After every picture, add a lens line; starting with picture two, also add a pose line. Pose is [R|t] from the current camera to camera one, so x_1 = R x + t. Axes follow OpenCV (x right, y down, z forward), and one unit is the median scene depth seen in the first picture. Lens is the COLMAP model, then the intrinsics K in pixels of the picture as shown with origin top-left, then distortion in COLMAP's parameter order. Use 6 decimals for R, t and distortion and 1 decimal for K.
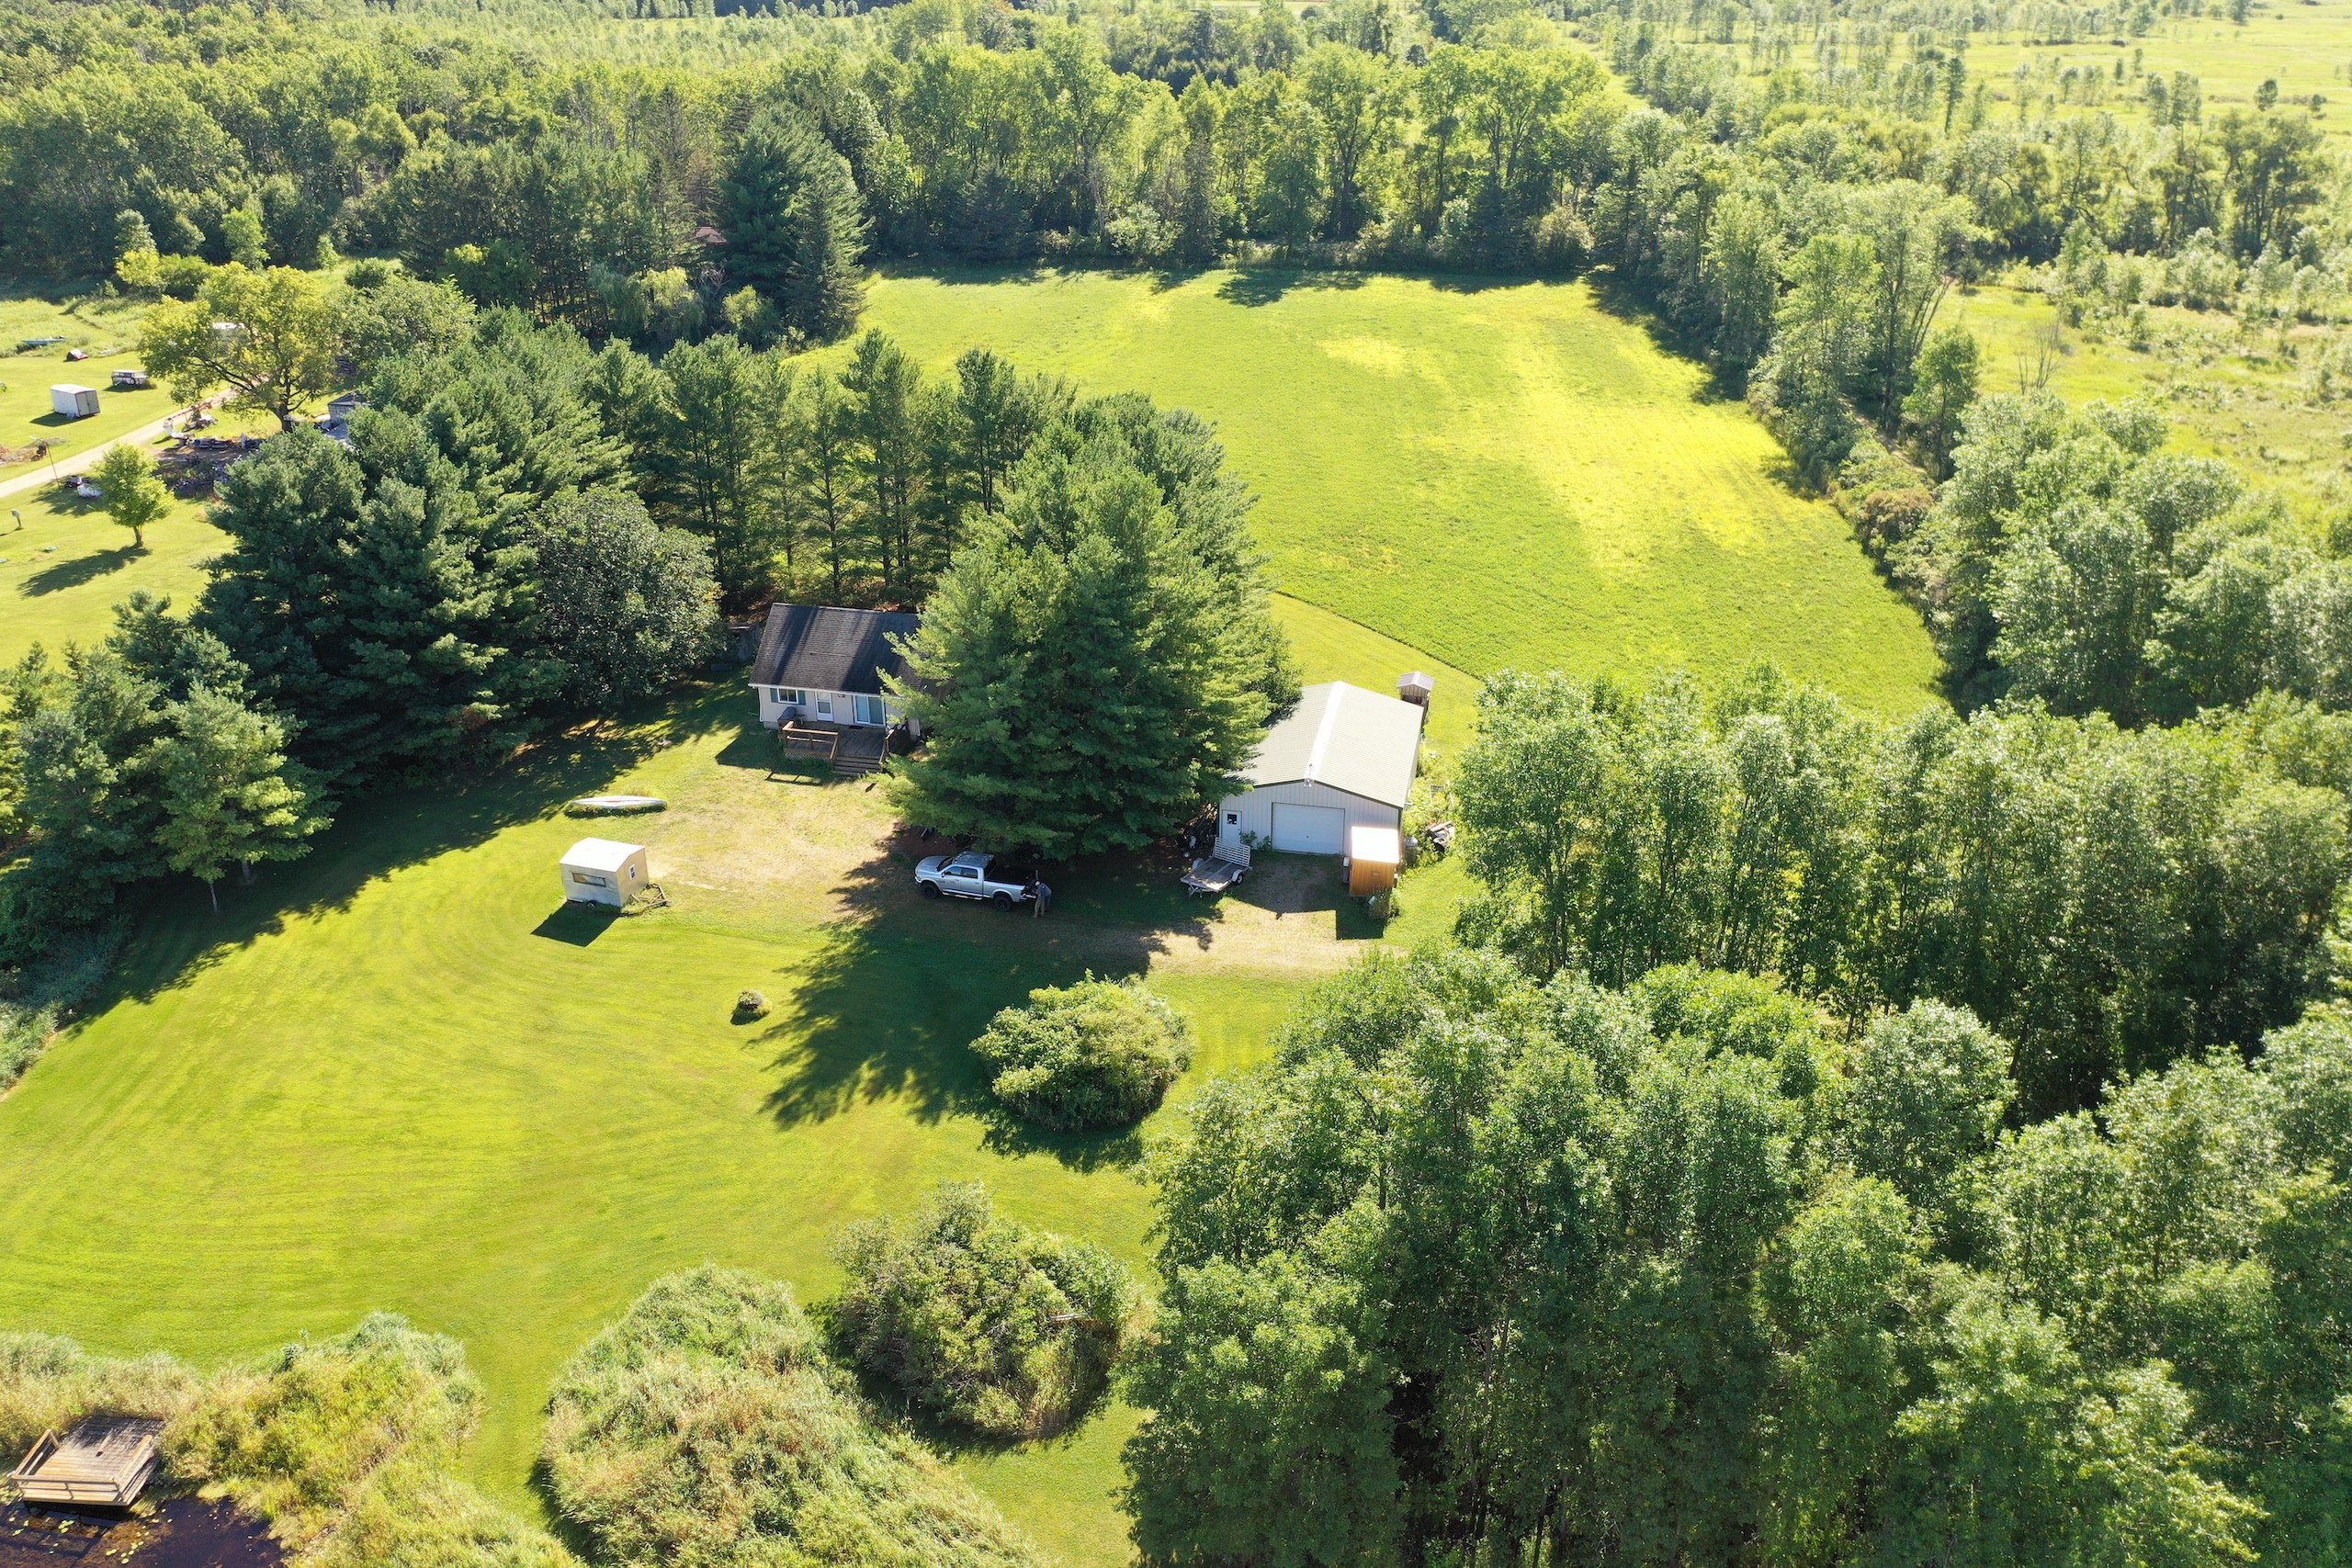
lens RADIAL K [[1831.2, 0, 1179.8], [0, 1831.2, 784.9], [0, 0, 1]] dist [-0.007118, 0.002235]
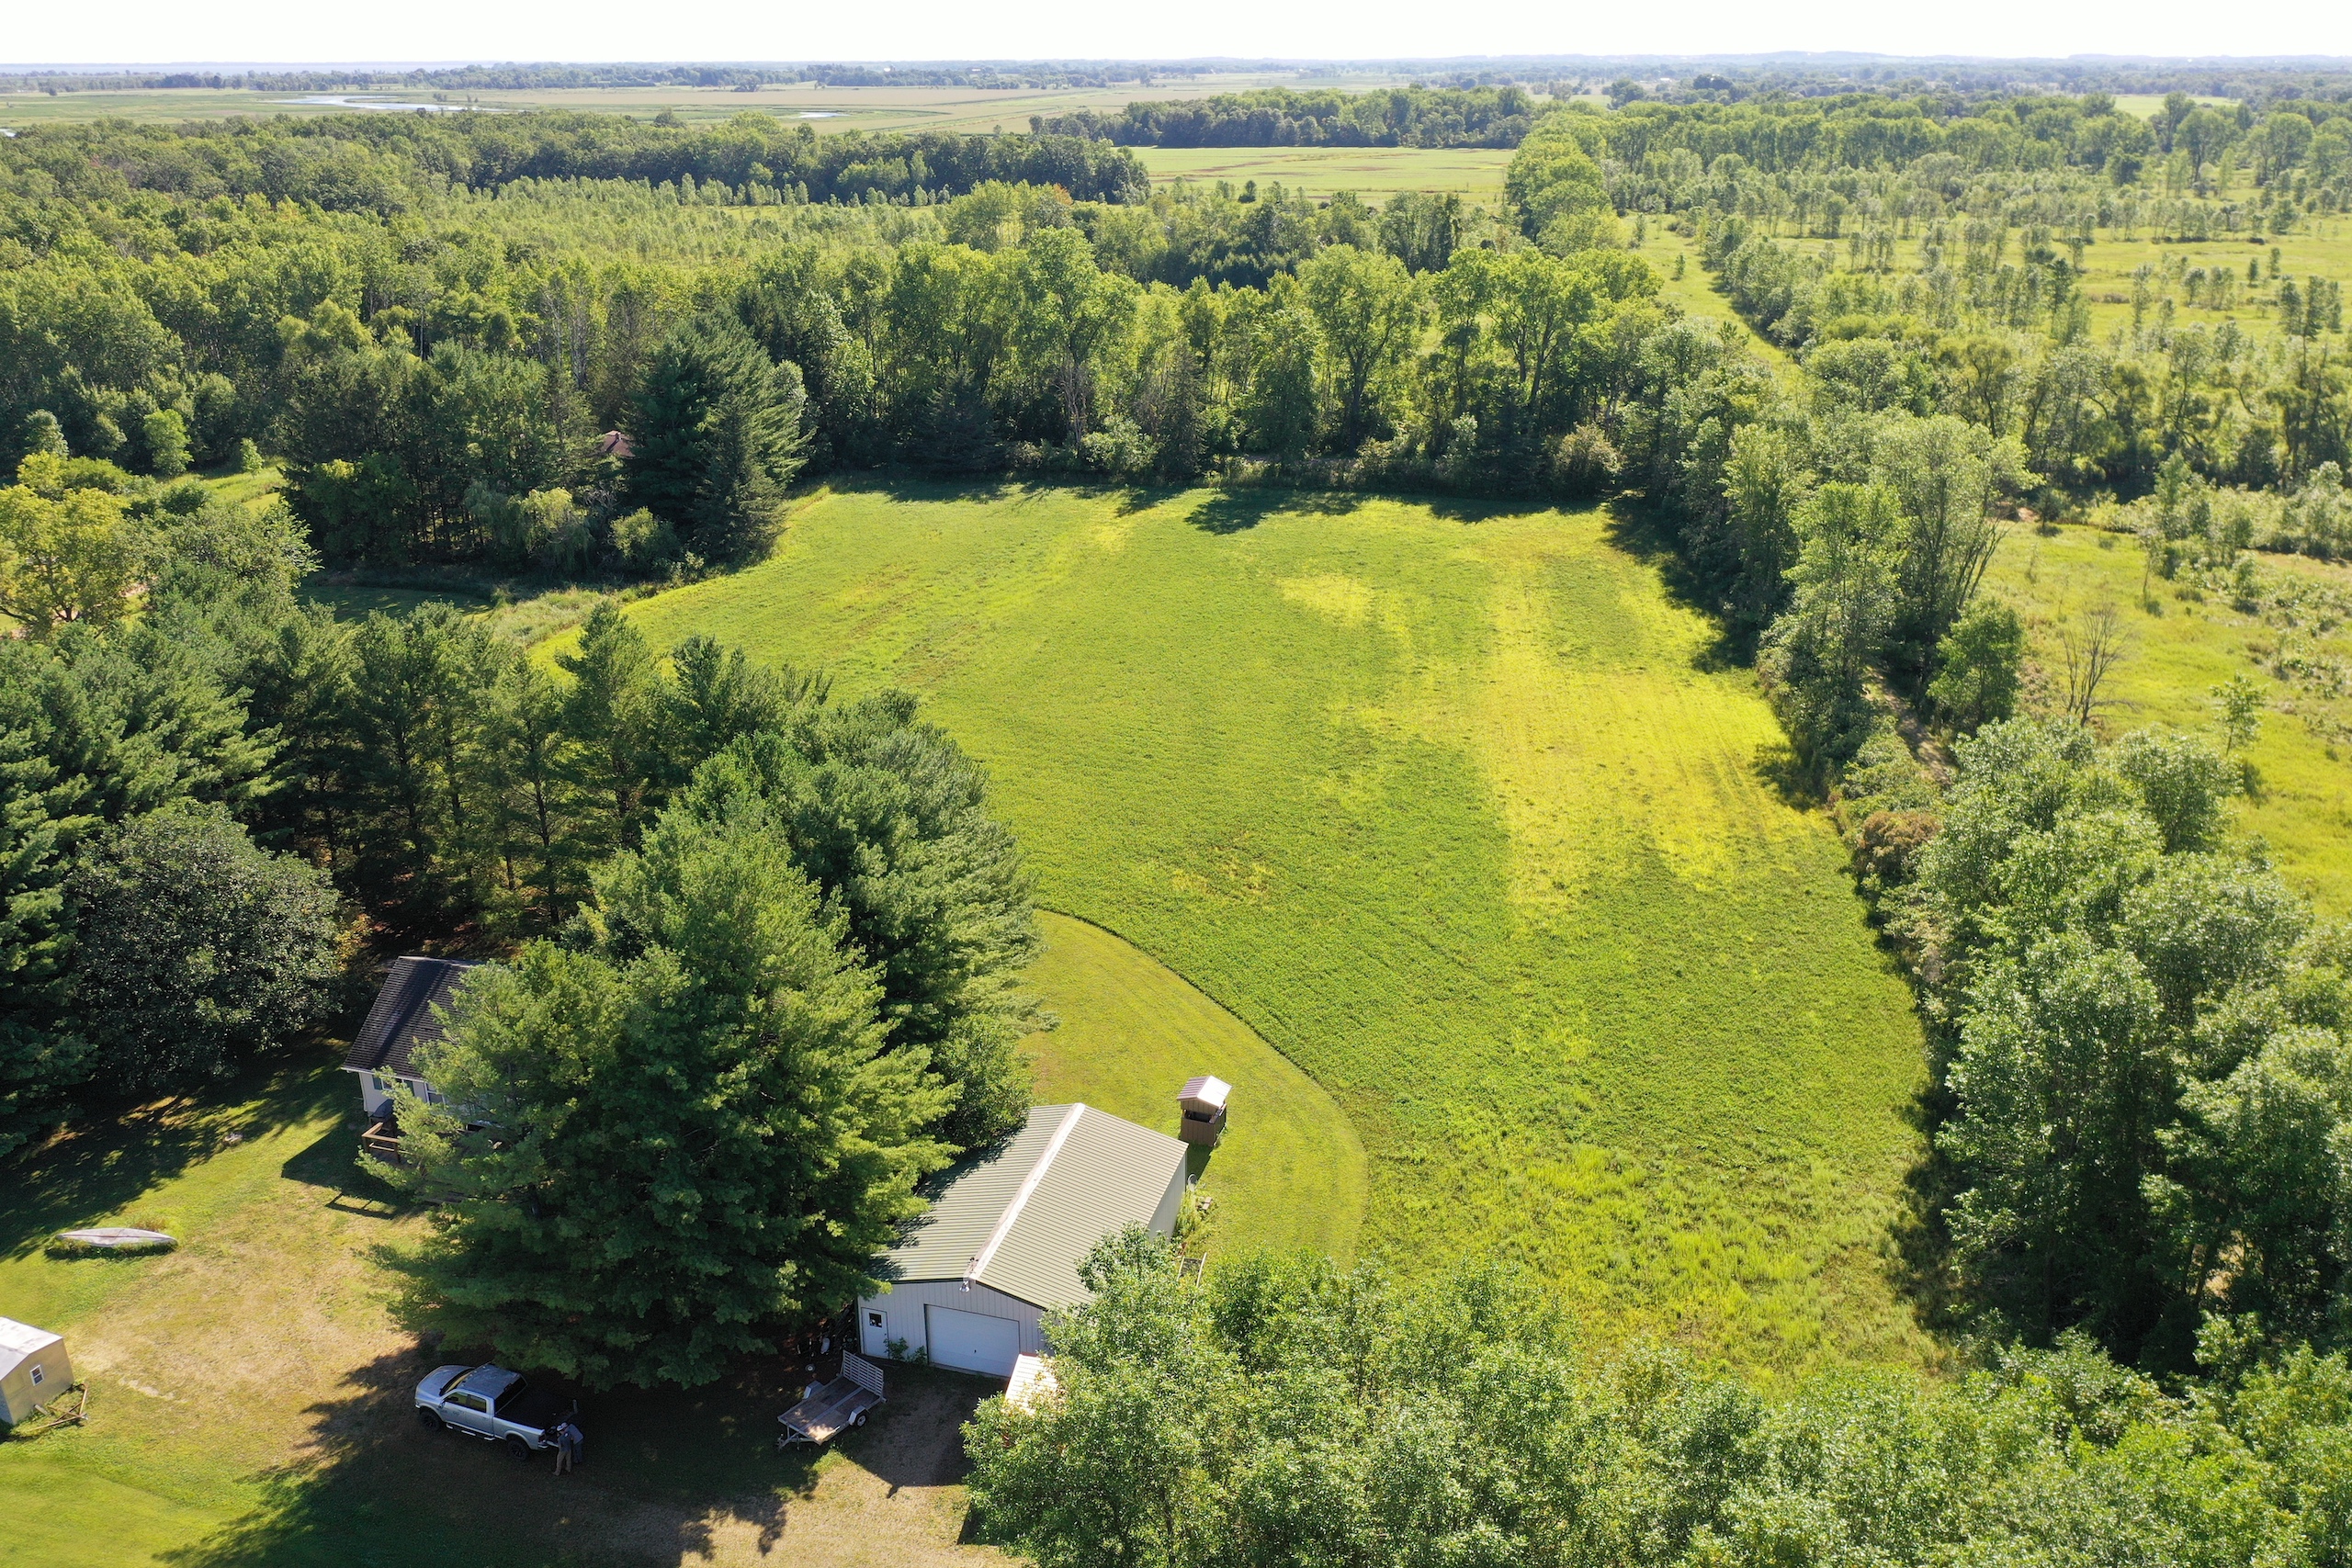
lens RADIAL K [[1831.2, 0, 1184.2], [0, 1831.2, 787.3], [0, 0, 1]] dist [-0.007118, 0.002235]
pose [[0.997045, 0.028295, -0.071415, 0.095093], [-0.034413, 0.995706, -0.085942, -0.064674], [0.068676, 0.088145, 0.993737, 0.128752]]
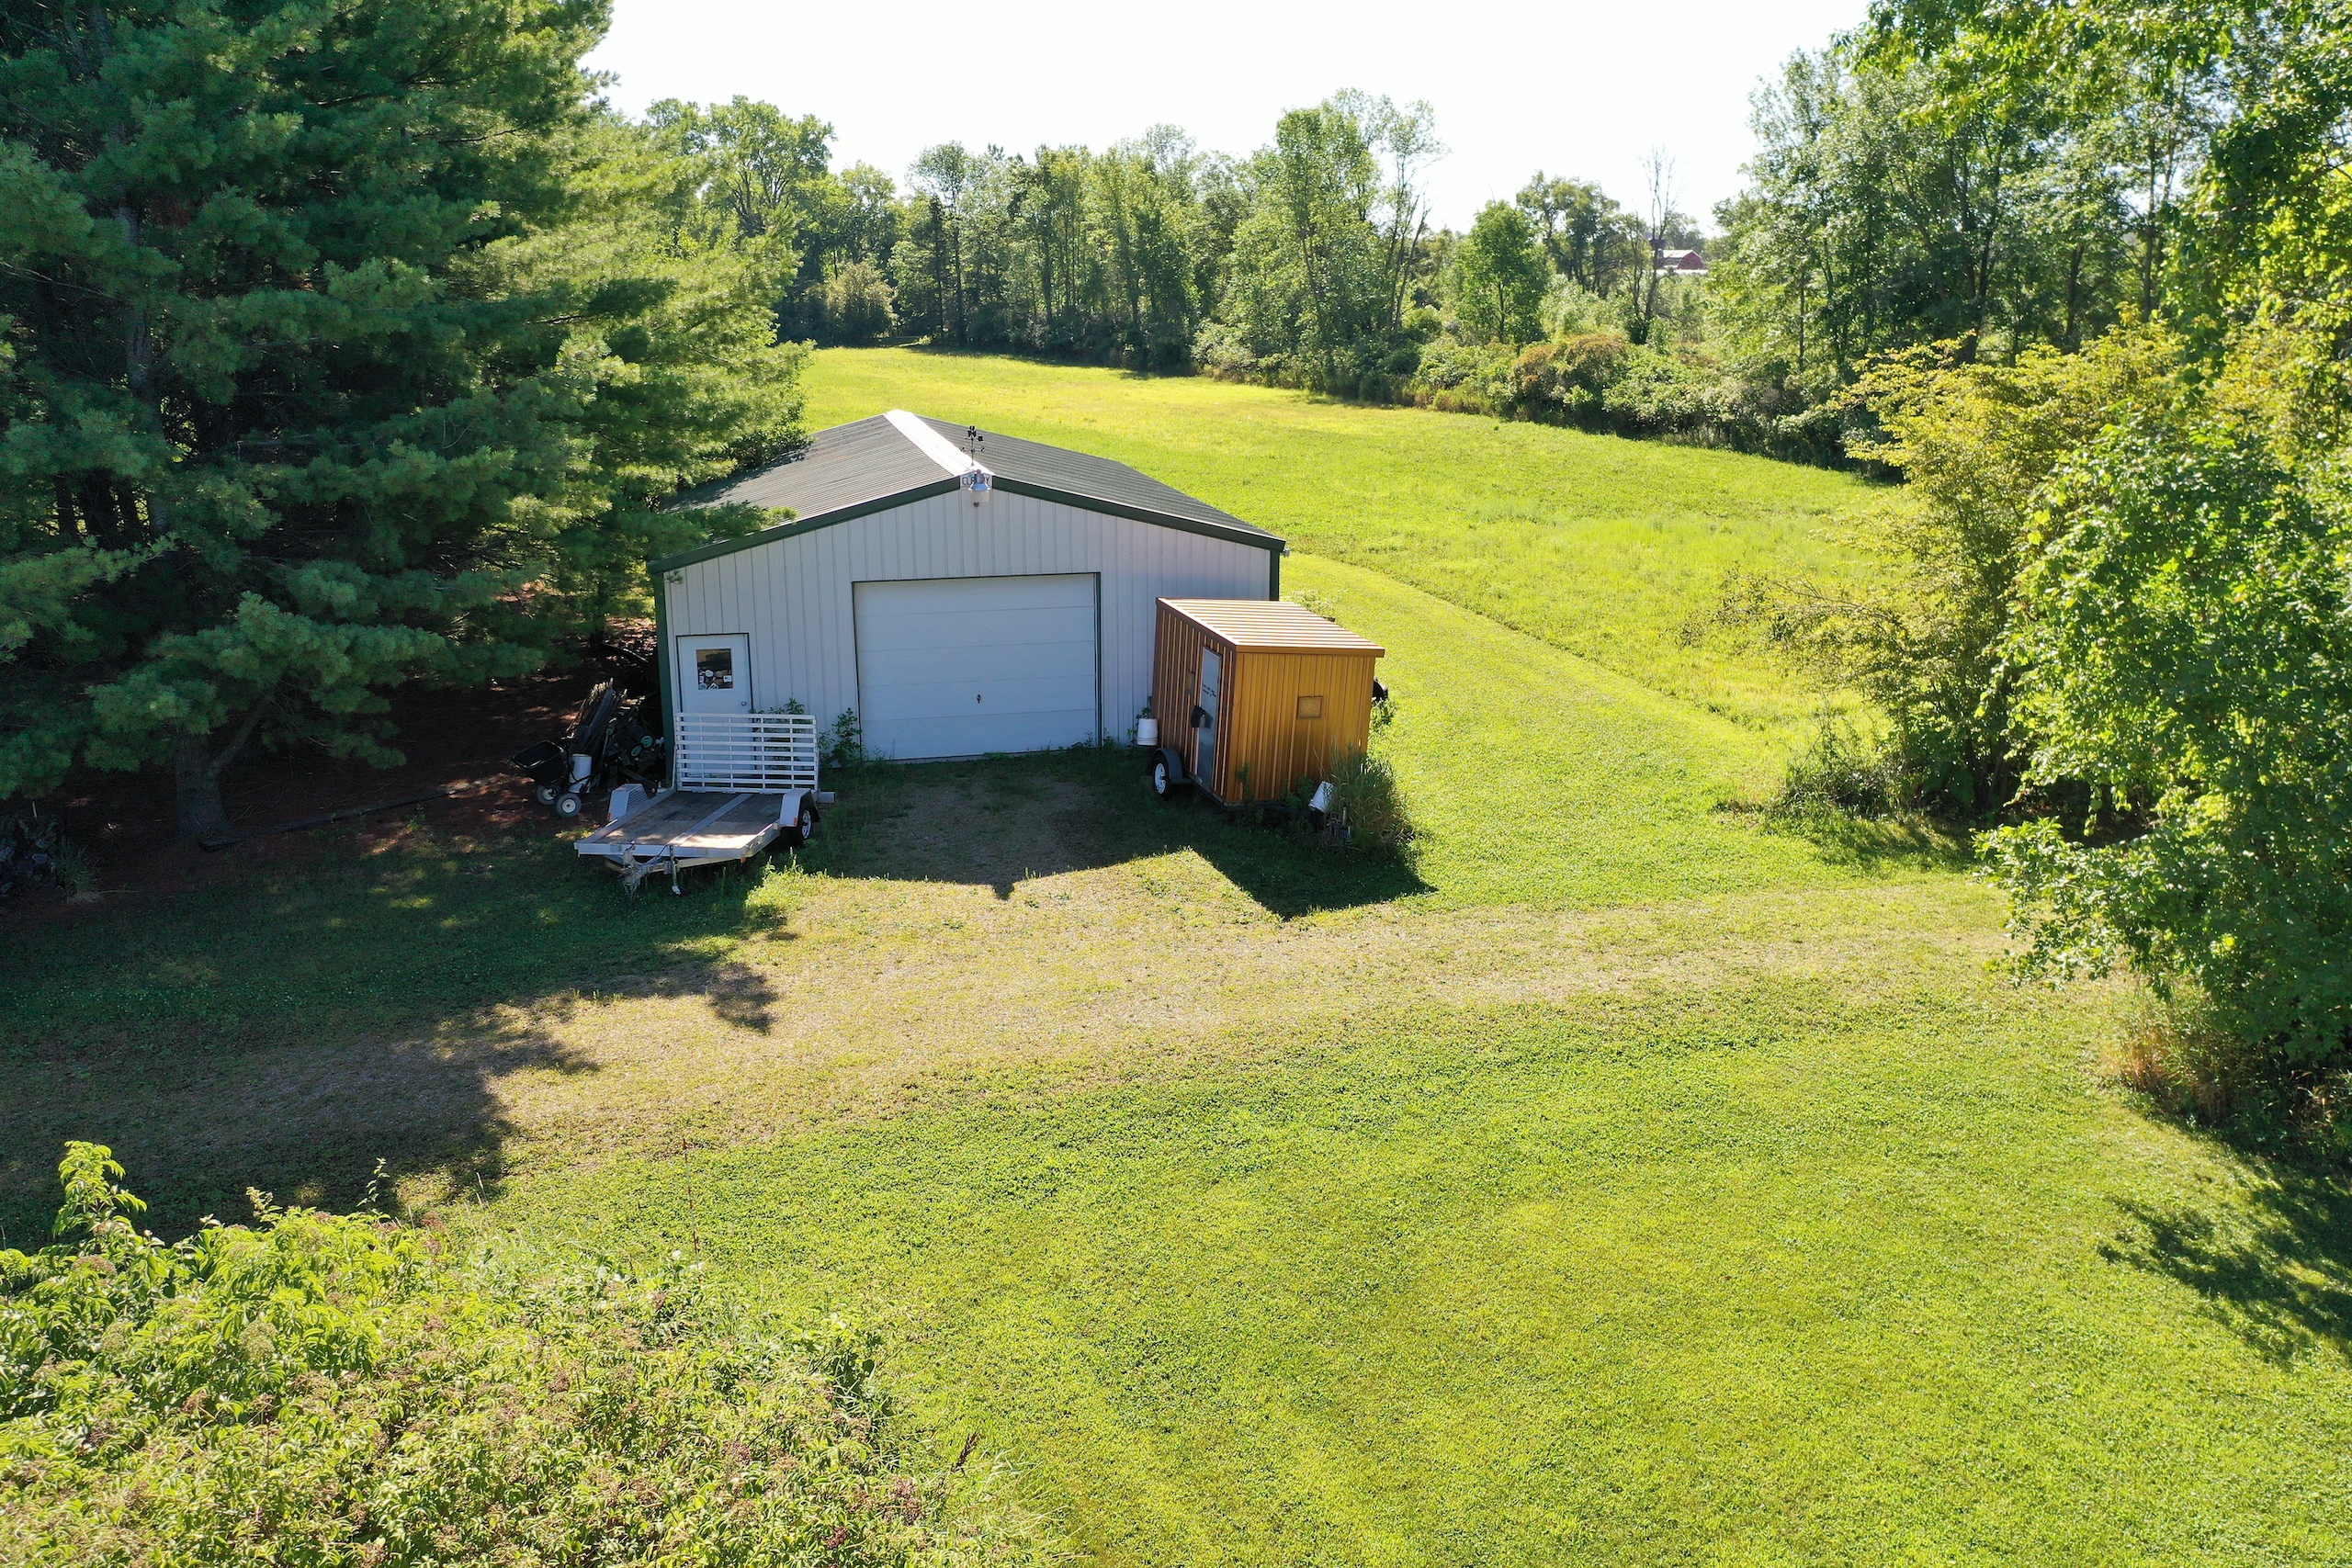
lens RADIAL K [[1831.2, 0, 1174.8], [0, 1831.2, 773.7], [0, 0, 1]] dist [-0.007118, 0.002235]
pose [[0.904374, -0.112198, 0.411726, -0.012347], [0.191650, 0.968832, -0.156954, 0.045487], [-0.381284, 0.220853, 0.897690, 0.347028]]
